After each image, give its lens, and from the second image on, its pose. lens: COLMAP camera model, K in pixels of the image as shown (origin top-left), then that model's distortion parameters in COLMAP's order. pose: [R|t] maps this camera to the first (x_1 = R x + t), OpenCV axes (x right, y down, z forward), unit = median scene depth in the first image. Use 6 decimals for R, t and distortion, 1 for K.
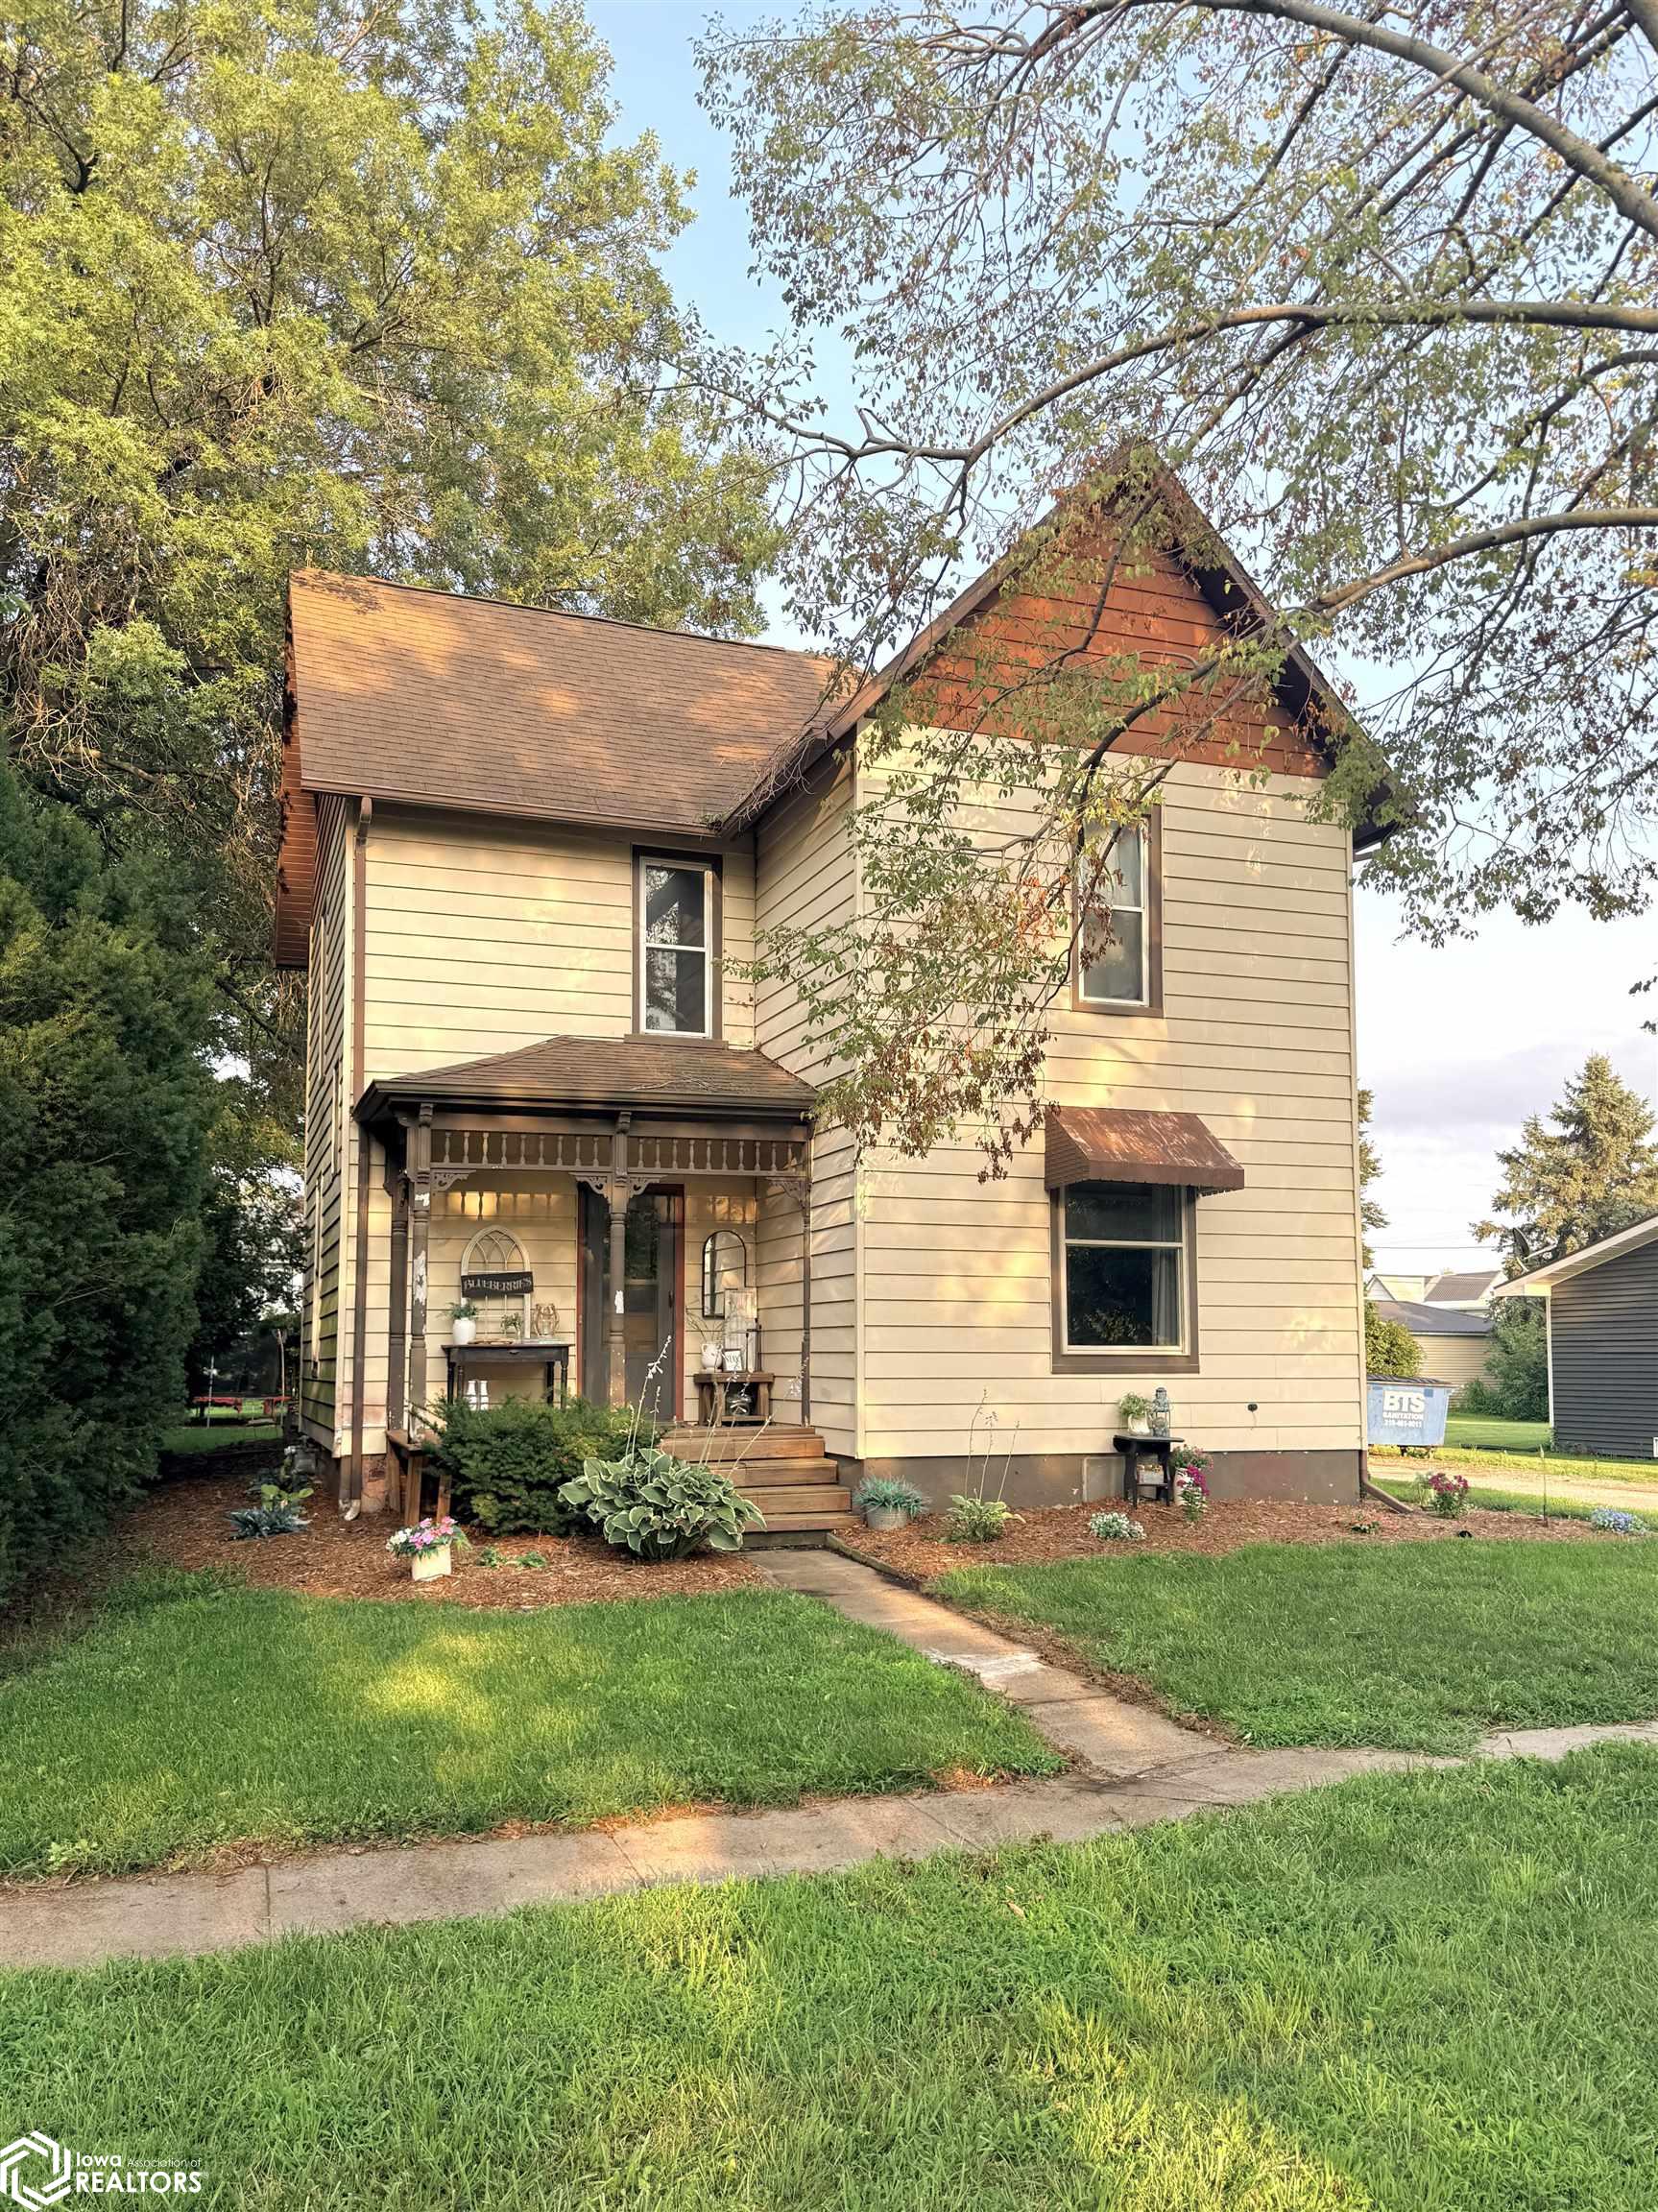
lens RADIAL K [[1734.8, 0, 839.1], [0, 1734.8, 1206.8], [0, 0, 1]] dist [0.235487, 0.000219]
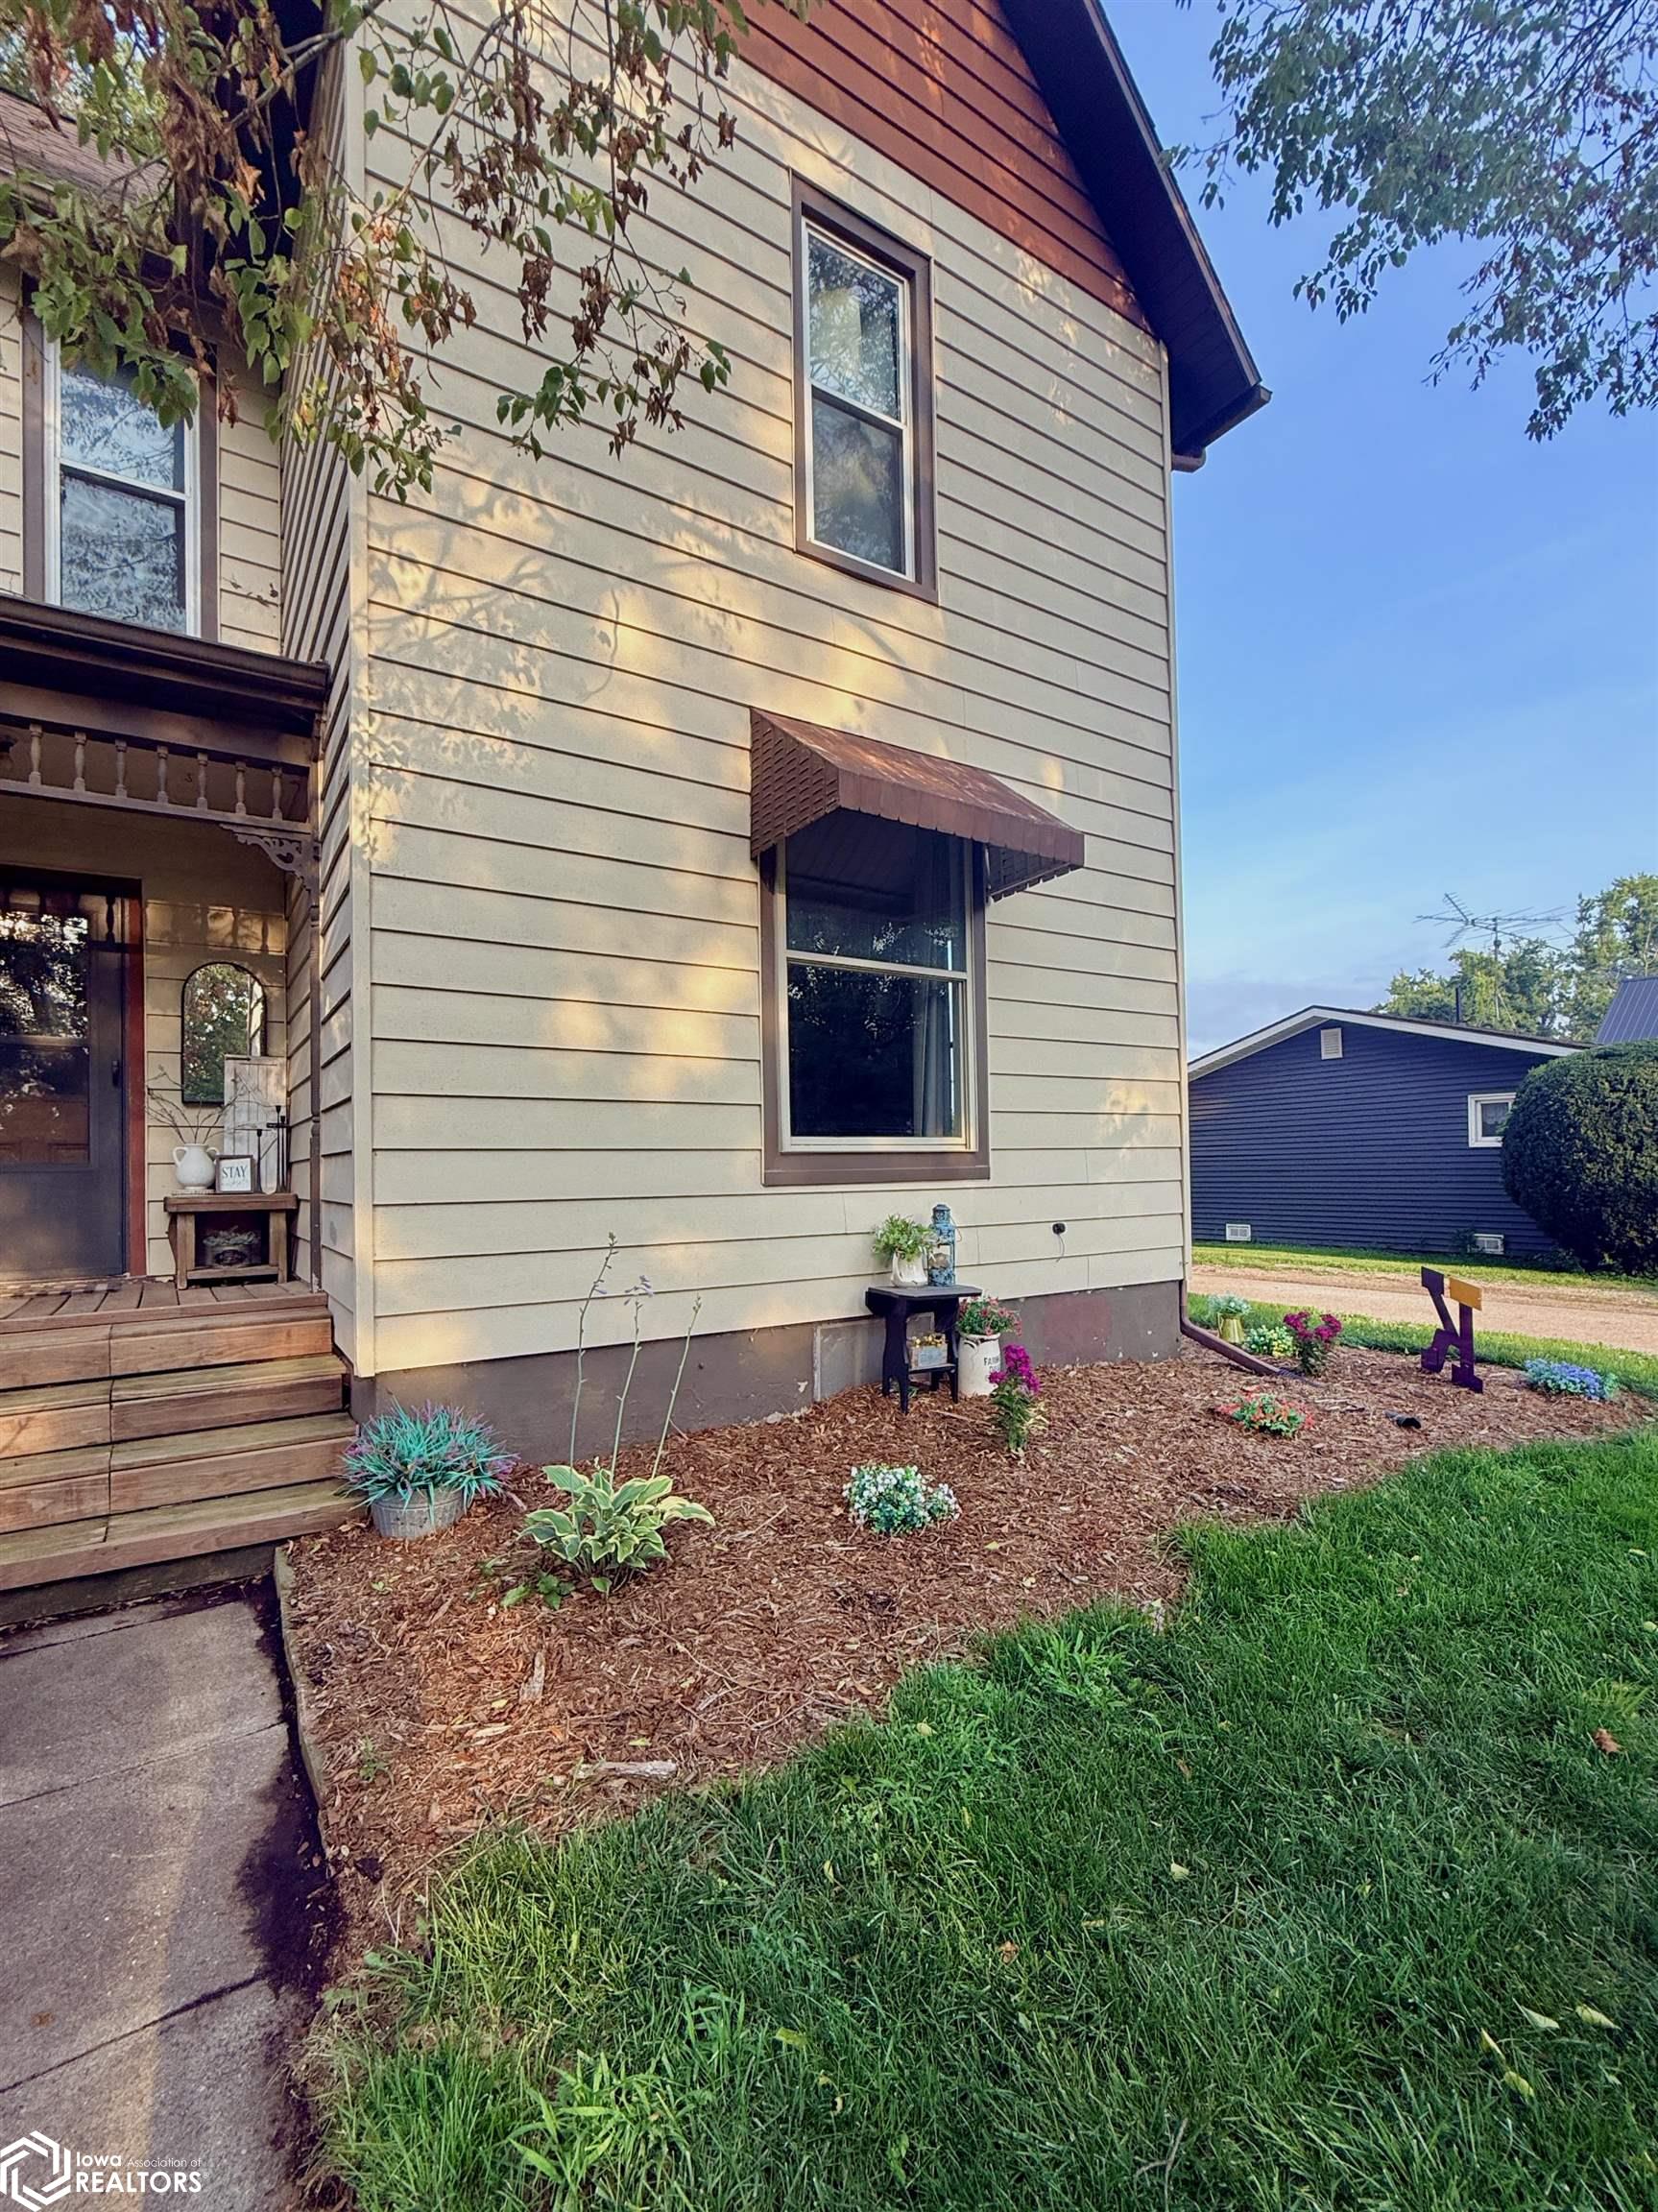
lens RADIAL K [[981.5, 0, 820.8], [0, 981.5, 1135.5], [0, 0, 1]] dist [-0.002252, -0.000120]
pose [[0.978709, -0.008864, 0.205063, 0.072873], [-0.000899, 0.998872, 0.047466, 0.062154], [-0.205253, -0.046640, 0.977597, 0.665821]]
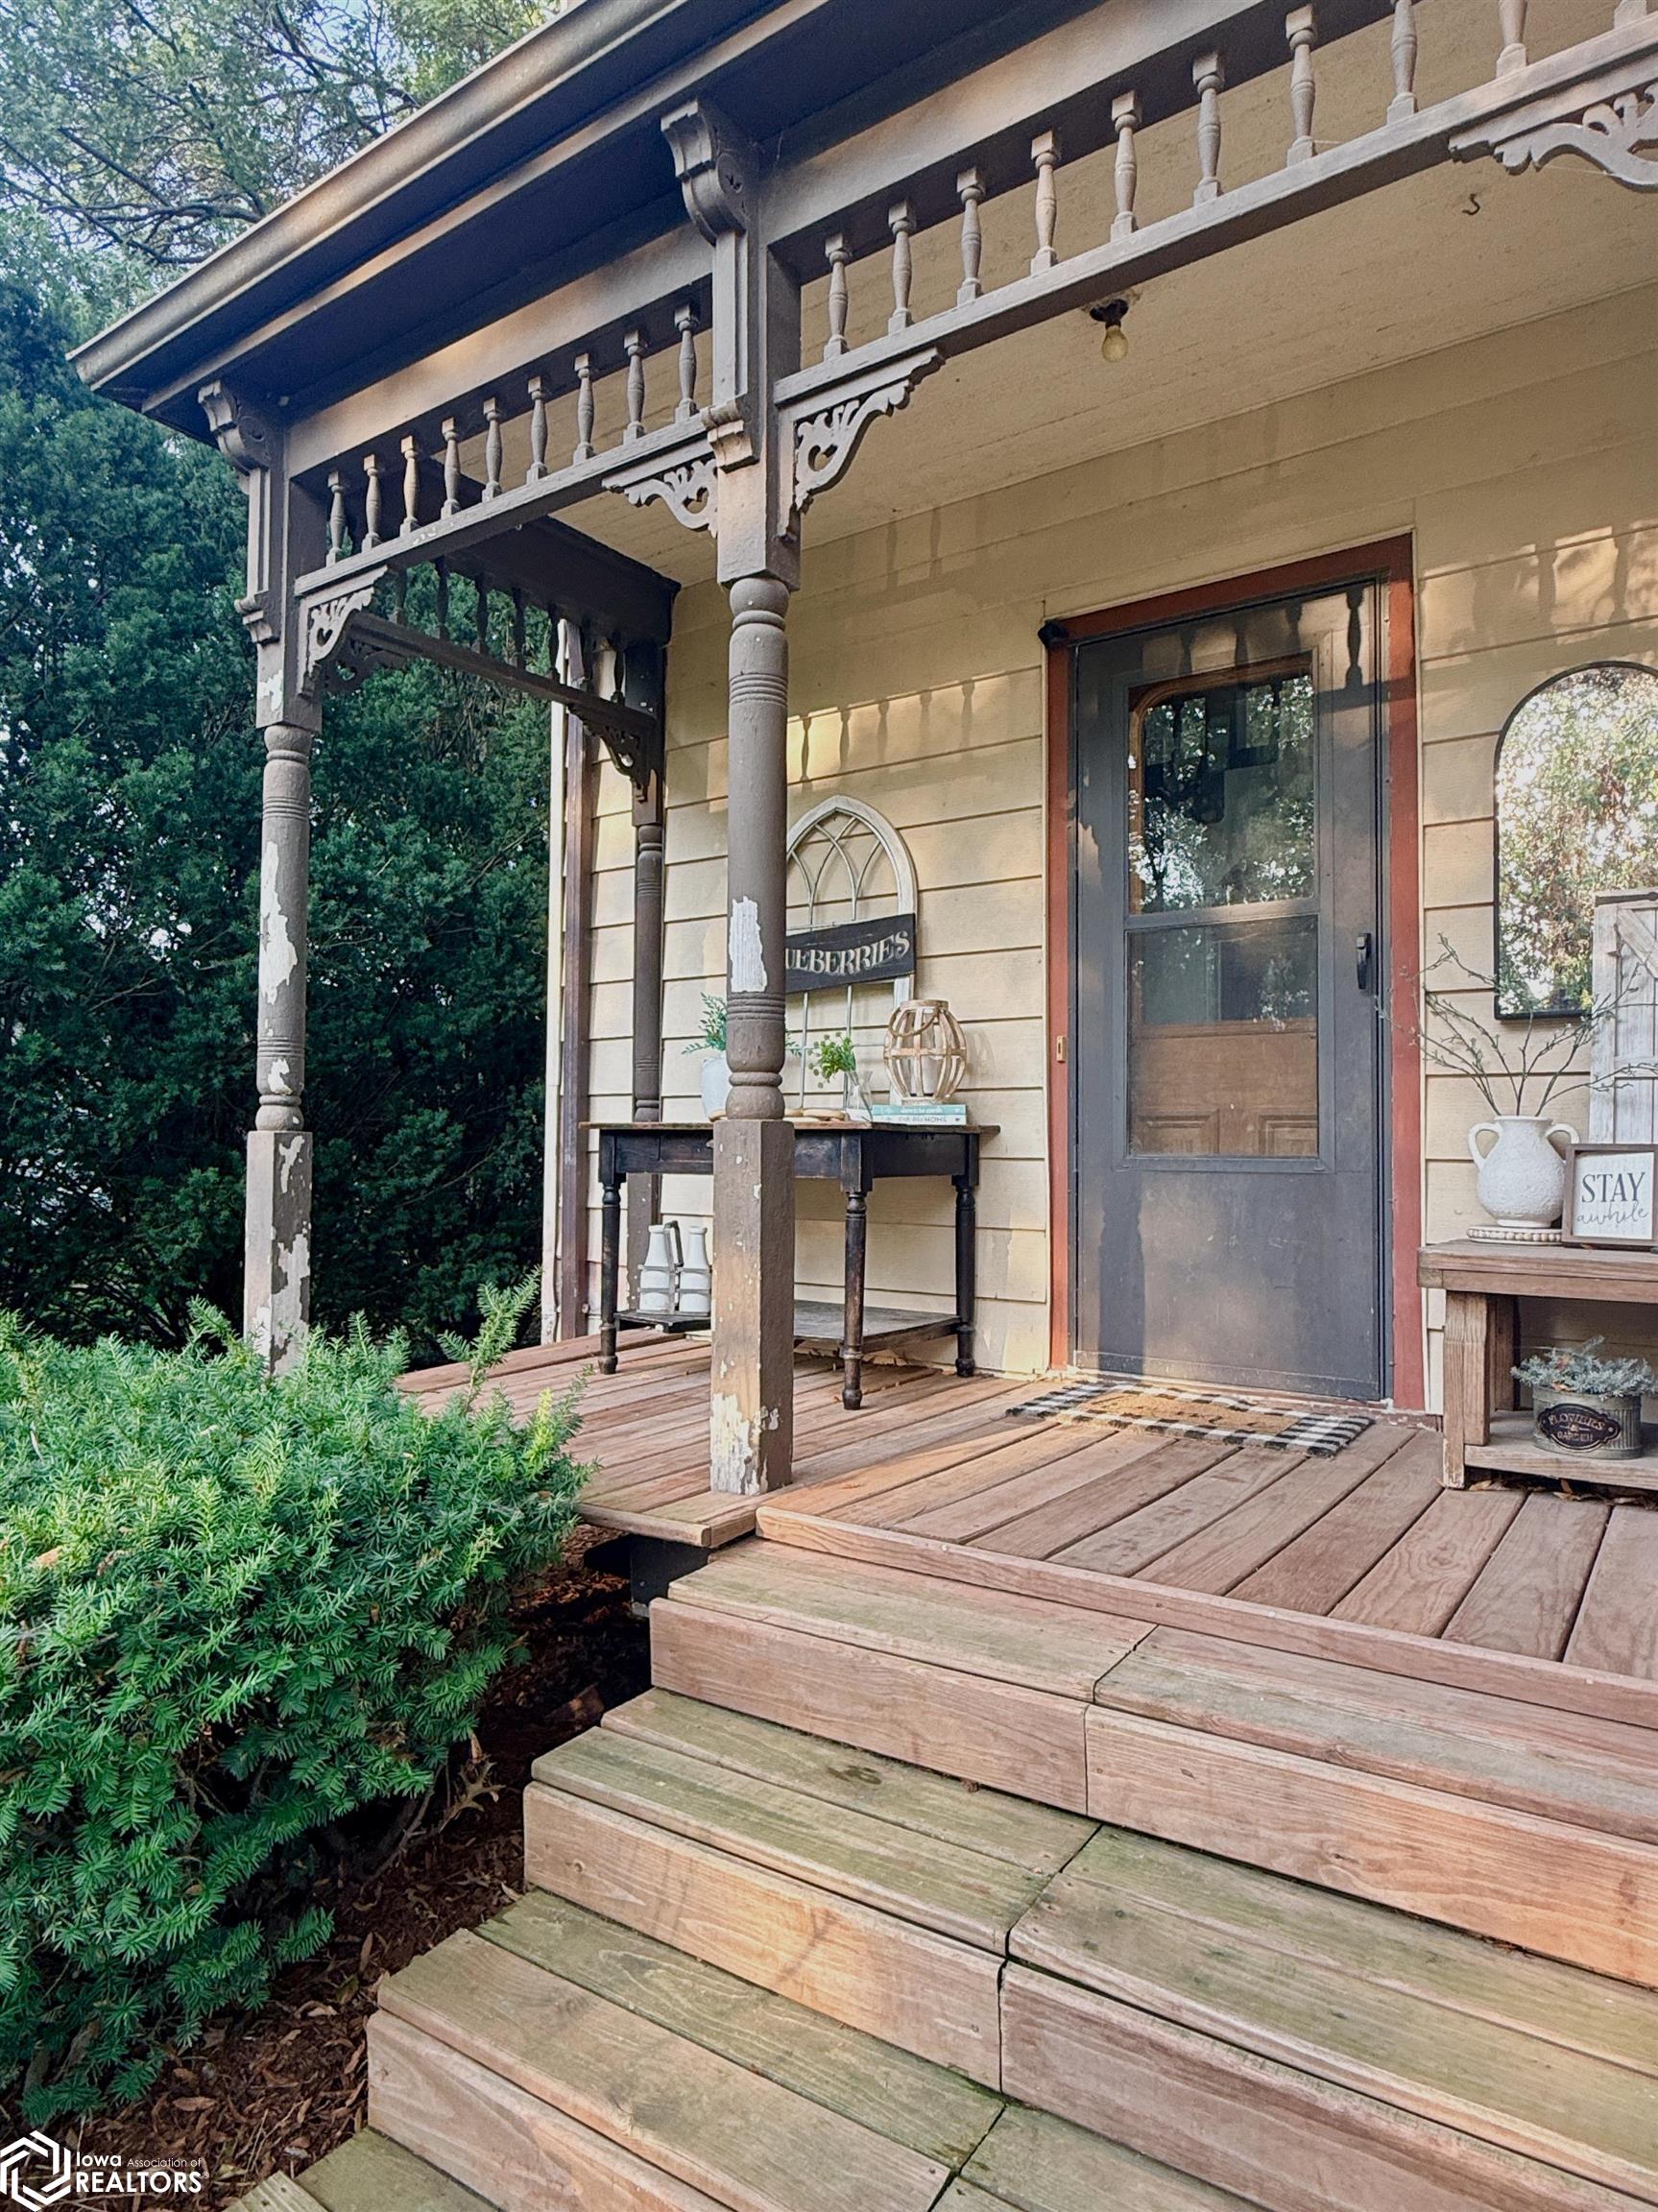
lens RADIAL K [[1343.0, 0, 829.0], [0, 1343.0, 1106.0], [0, 0, 1]] dist [0.013852, -0.000531]
pose [[0.566103, -0.018440, -0.824128, 0.031471], [0.059865, 0.998030, 0.018791, 0.070813], [0.822158, -0.059973, 0.566091, 0.861655]]
